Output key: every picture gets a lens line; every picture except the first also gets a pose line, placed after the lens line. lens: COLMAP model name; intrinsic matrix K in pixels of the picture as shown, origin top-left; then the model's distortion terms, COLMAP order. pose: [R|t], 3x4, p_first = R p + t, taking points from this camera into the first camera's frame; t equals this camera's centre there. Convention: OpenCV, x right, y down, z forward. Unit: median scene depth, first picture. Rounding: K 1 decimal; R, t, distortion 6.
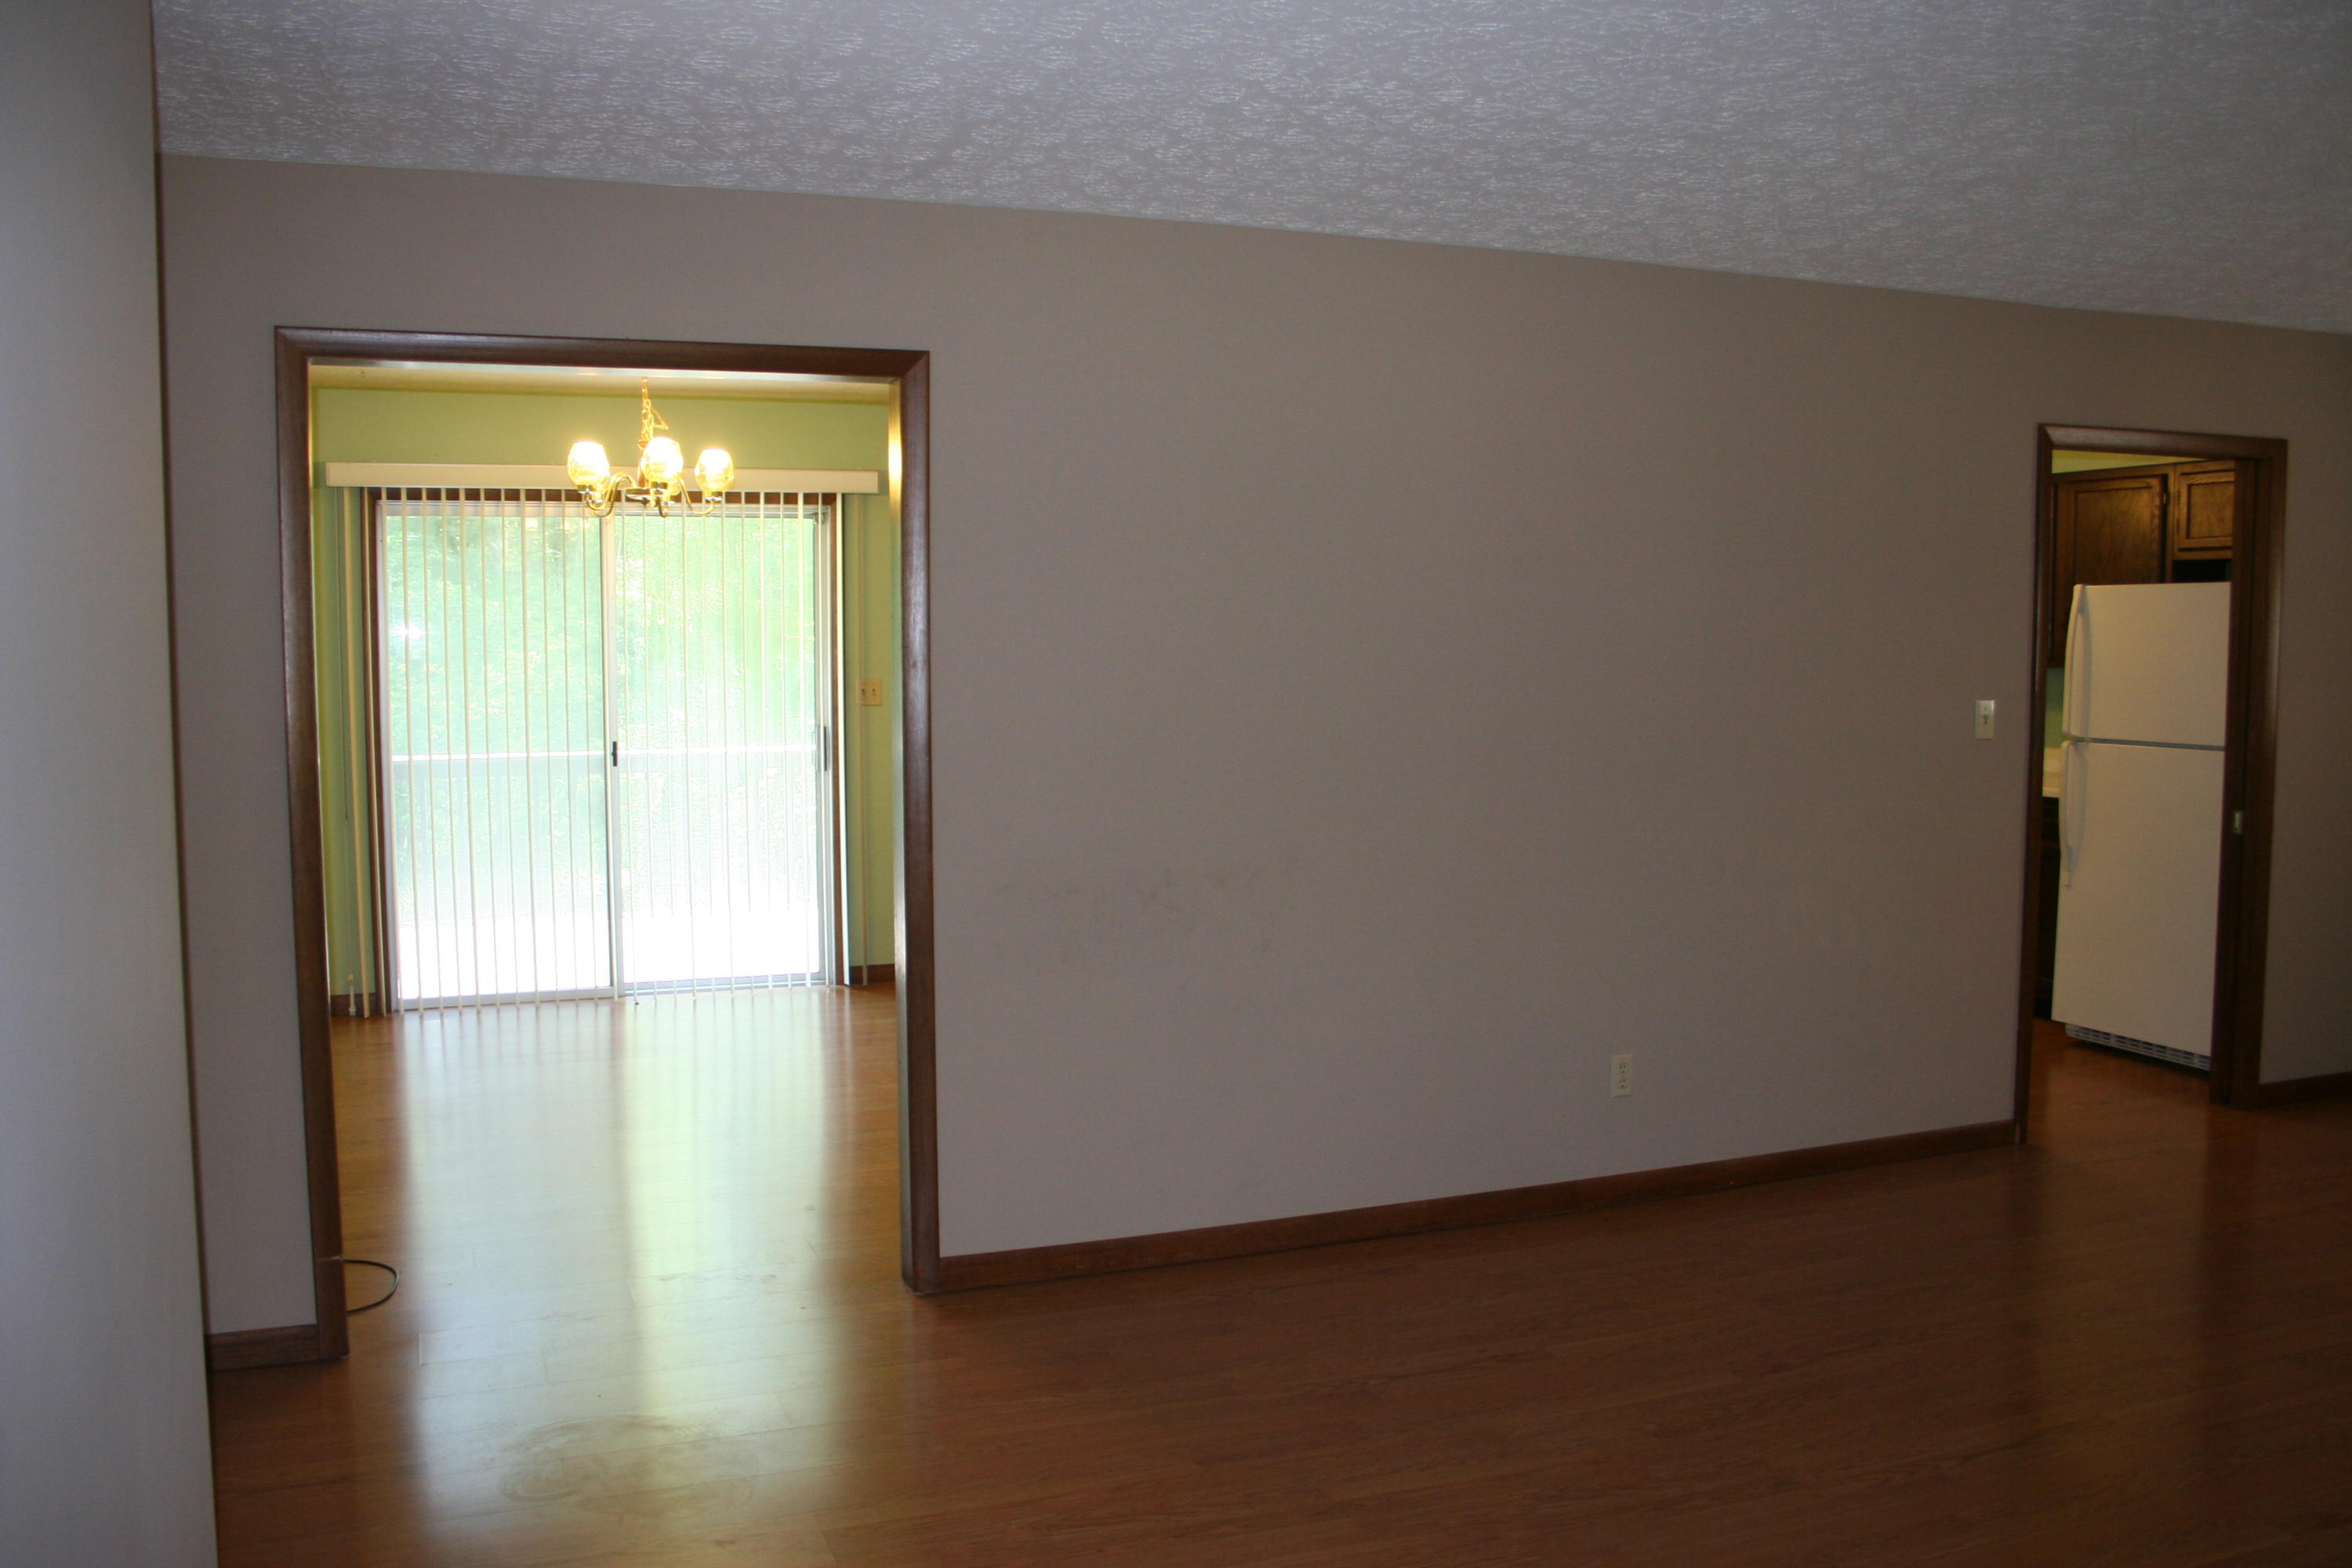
lens RADIAL K [[1952.0, 0, 1158.8], [0, 1952.0, 787.6], [0, 0, 1]] dist [-0.160464, 0.138609]
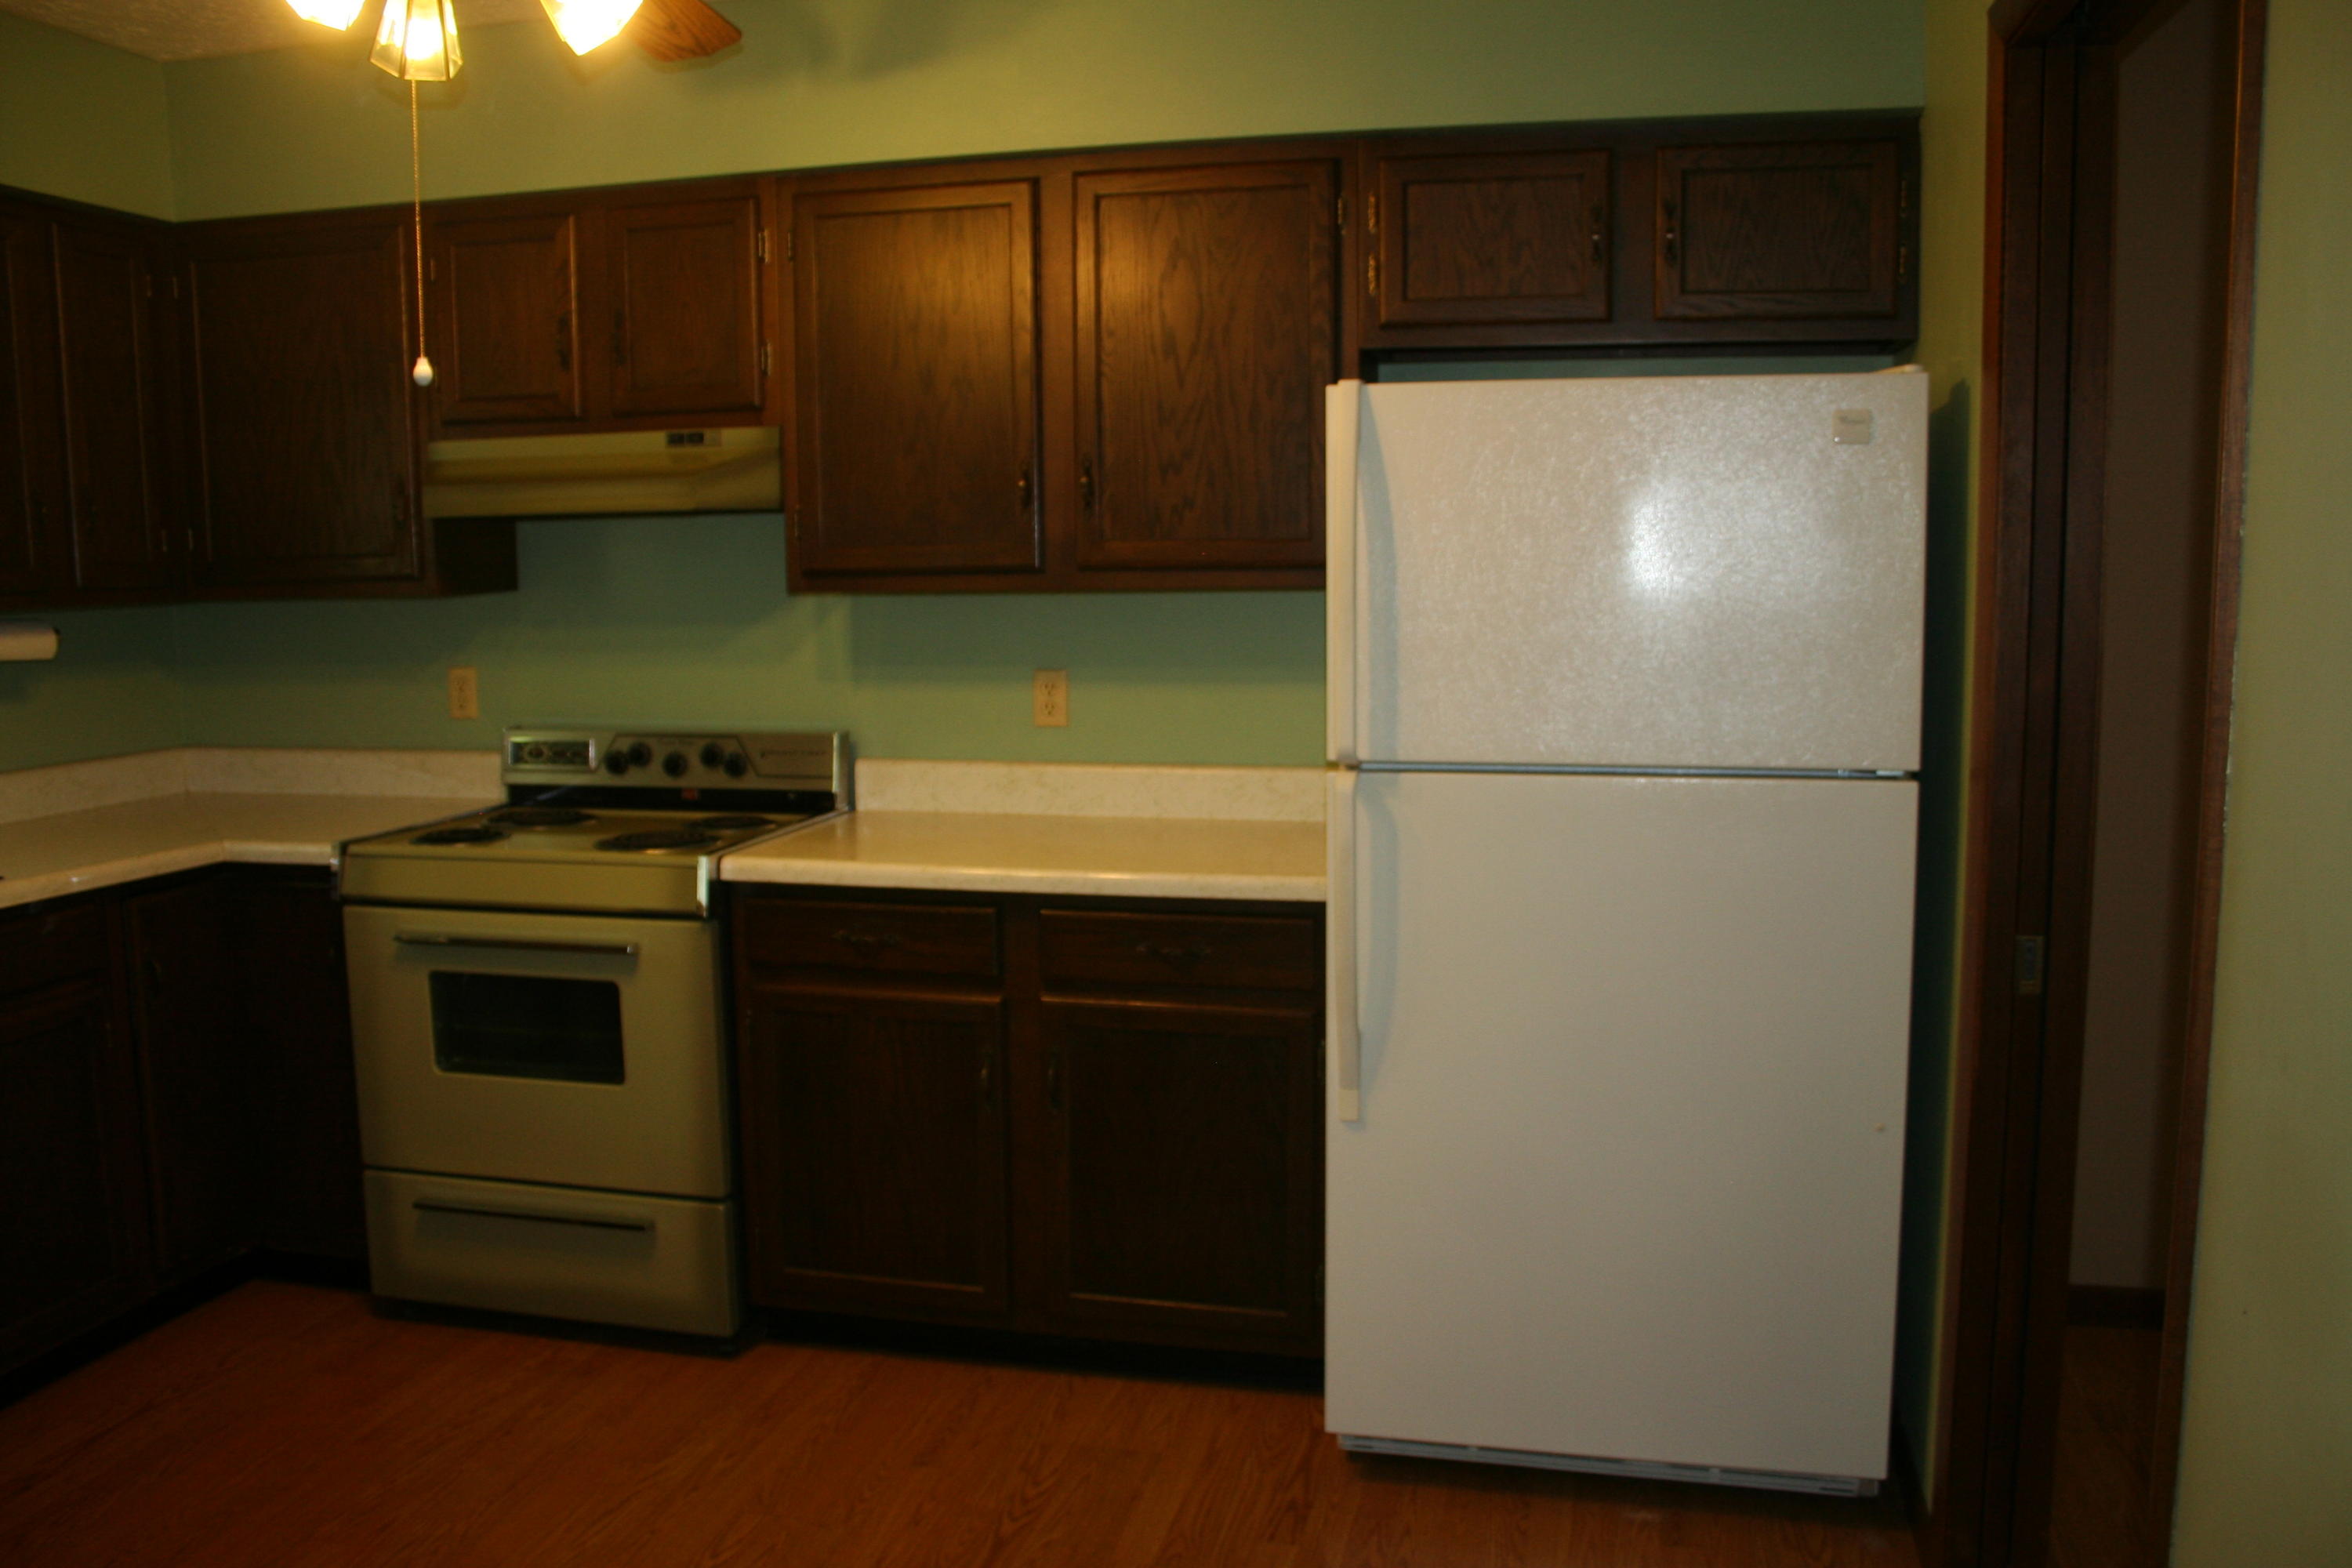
lens RADIAL K [[1952.0, 0, 1158.8], [0, 1952.0, 787.6], [0, 0, 1]] dist [-0.160464, 0.138609]
pose [[0.573990, -0.107844, 0.811729, 0.157906], [0.077976, 0.993984, 0.076919, -0.073399], [-0.815141, 0.019145, 0.578946, 1.029163]]
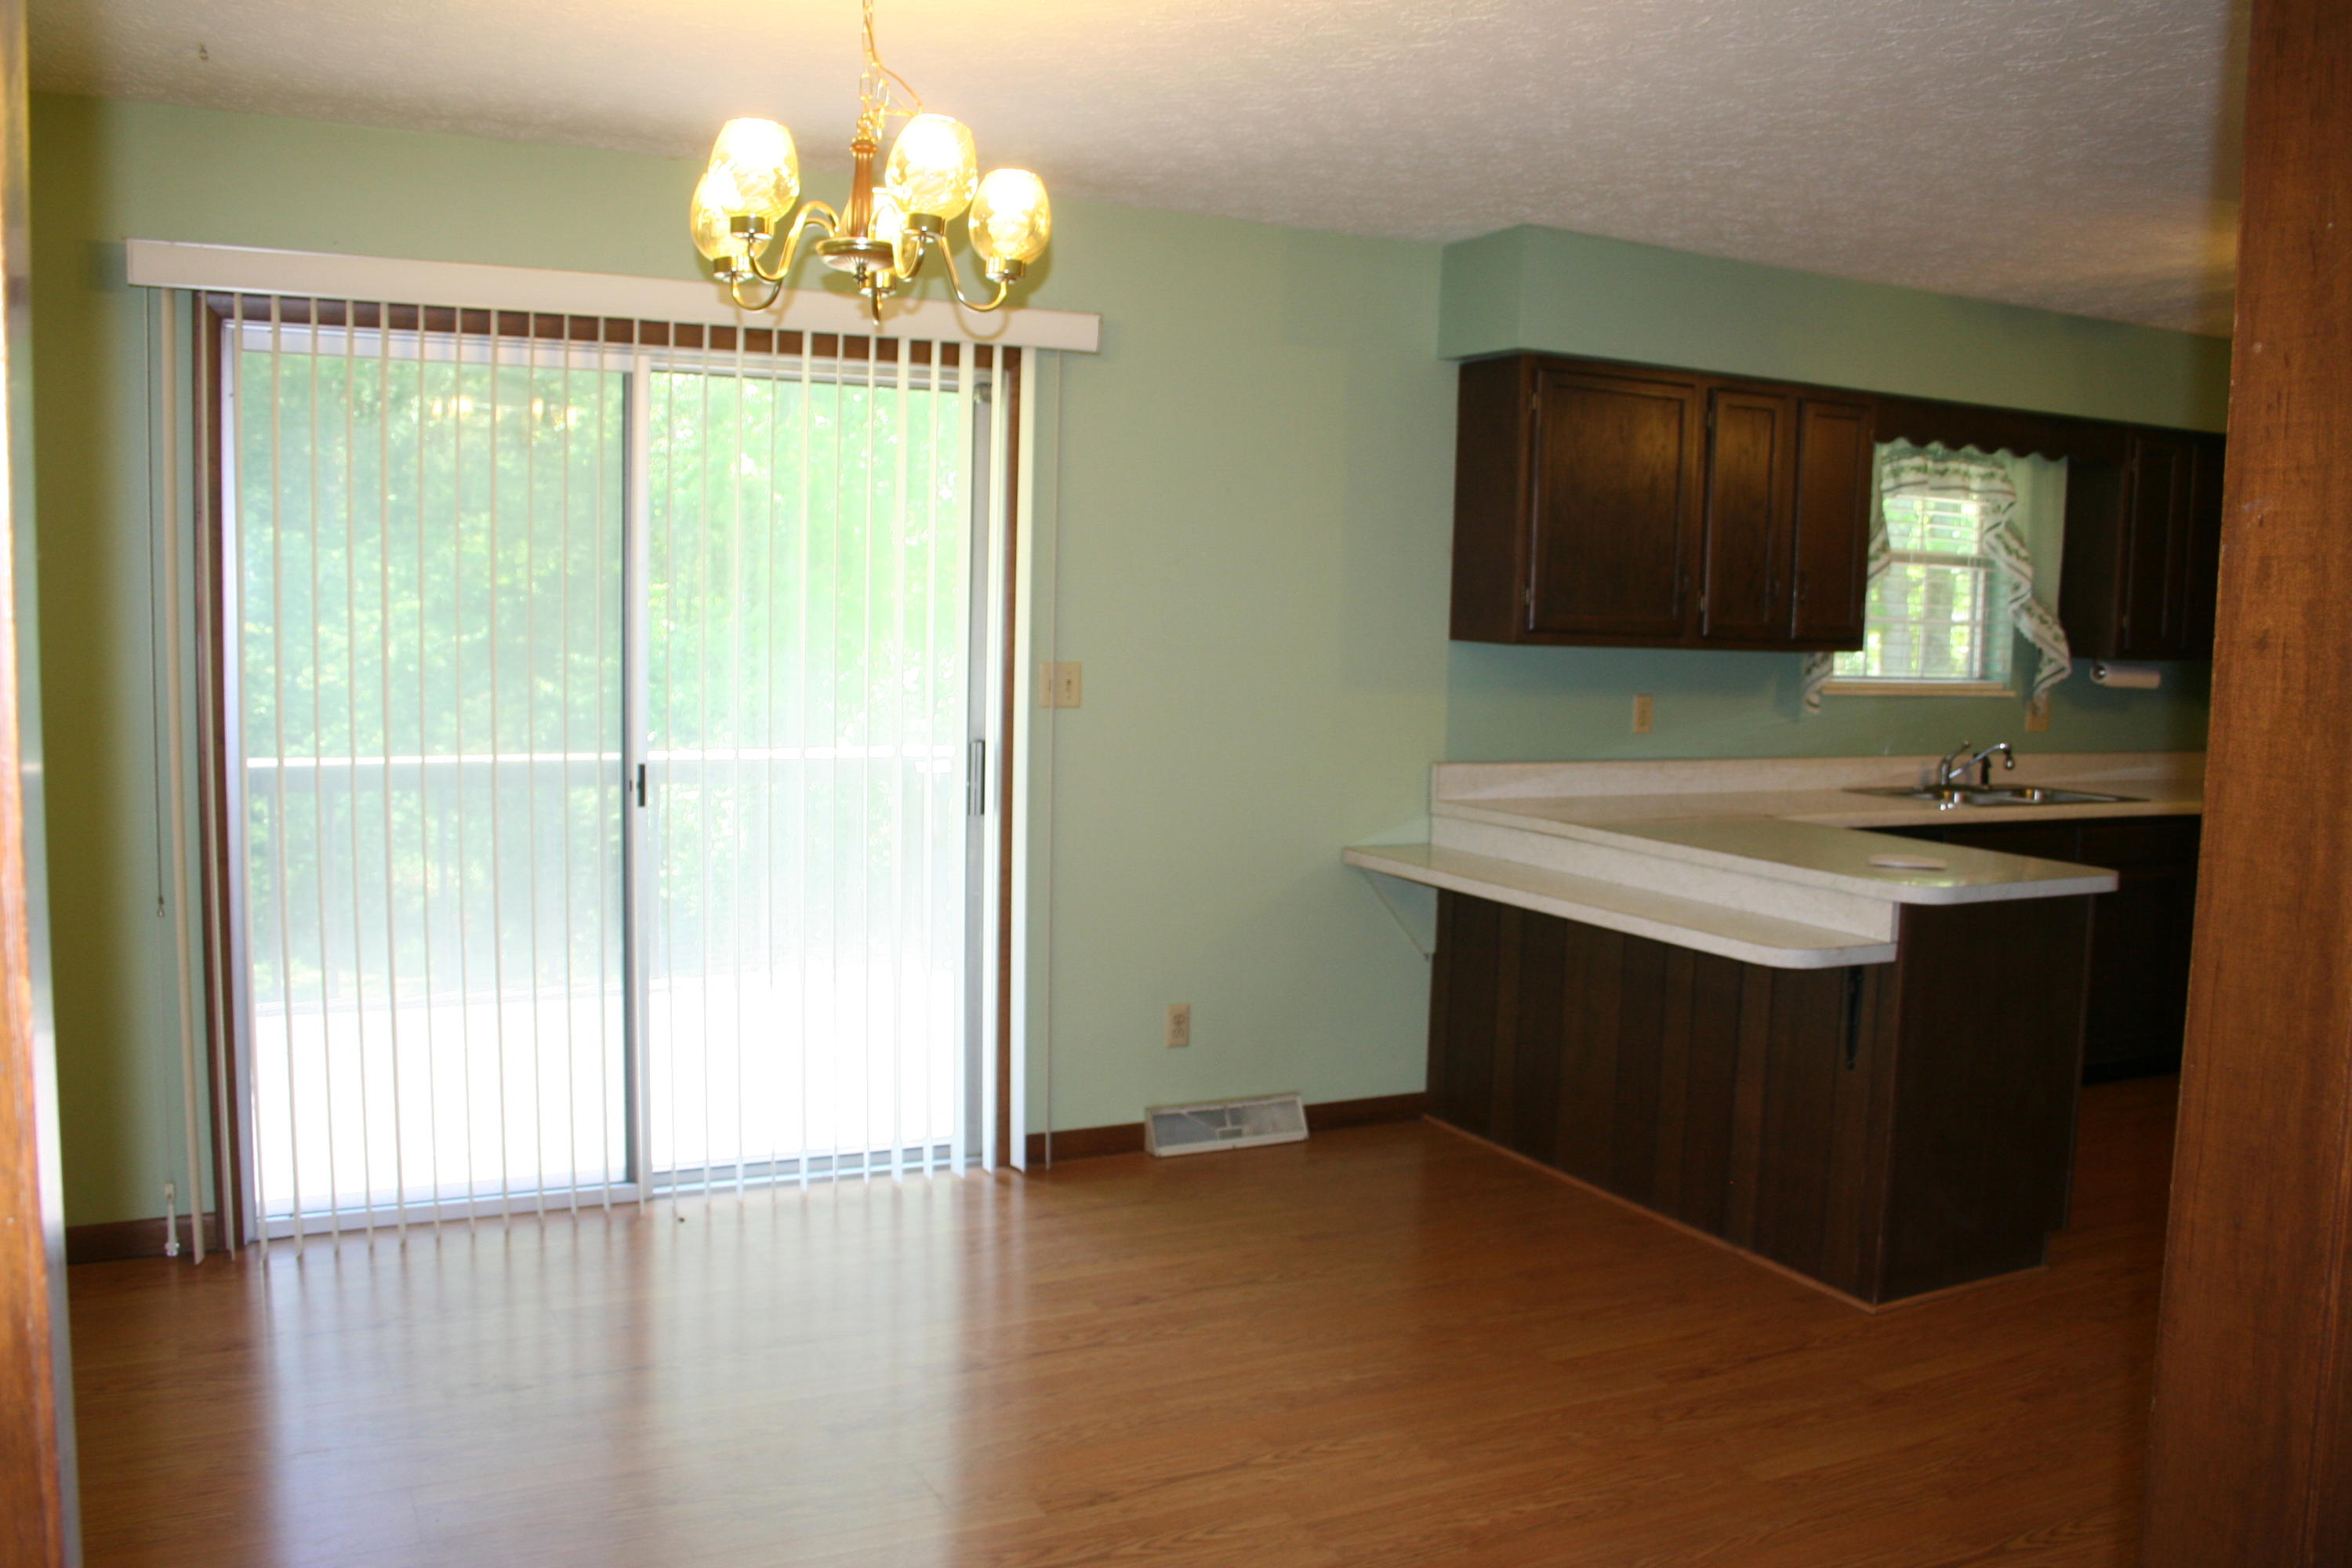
lens RADIAL K [[1940.8, 0, 1164.5], [0, 1940.8, 805.5], [0, 0, 1]] dist [-0.161034, 0.135953]
pose [[0.995081, 0.014795, 0.097957, -0.270777], [-0.017196, 0.999571, 0.023712, -0.041079], [-0.097564, -0.025280, 0.994908, 0.614166]]
